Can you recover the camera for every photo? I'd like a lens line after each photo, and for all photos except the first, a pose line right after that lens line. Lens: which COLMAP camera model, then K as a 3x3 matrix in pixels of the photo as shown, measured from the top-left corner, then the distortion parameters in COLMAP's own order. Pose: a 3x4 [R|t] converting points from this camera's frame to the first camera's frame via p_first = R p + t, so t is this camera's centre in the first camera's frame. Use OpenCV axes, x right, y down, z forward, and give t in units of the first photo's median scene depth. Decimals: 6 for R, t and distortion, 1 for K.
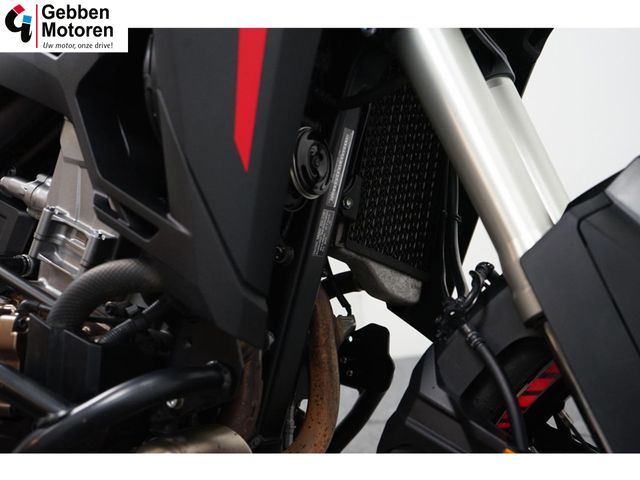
lens RADIAL K [[971.7, 0, 320.0], [0, 971.7, 240.0], [0, 0, 1]] dist [-0.020329, 0.046425]
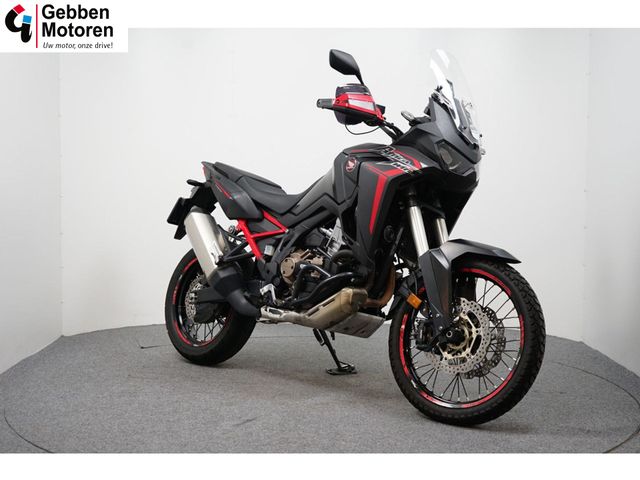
lens RADIAL K [[915.4, 0, 320.0], [0, 915.4, 240.0], [0, 0, 1]] dist [-0.011939, -0.005827]
pose [[0.962305, 0.121873, -0.243139, 0.678933], [-0.131299, 0.991079, -0.022882, 0.083508], [0.238181, 0.053943, 0.969722, -3.028567]]
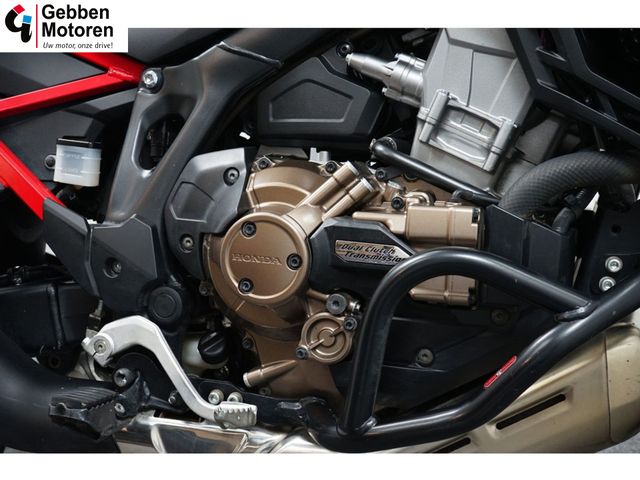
lens RADIAL K [[897.8, 0, 320.0], [0, 897.8, 240.0], [0, 0, 1]] dist [-0.001794, 0.003498]
pose [[0.968635, -0.013204, 0.248137, -0.622380], [-0.028938, 0.985799, 0.165420, -0.032467], [-0.246797, -0.167412, 0.954497, 0.139272]]
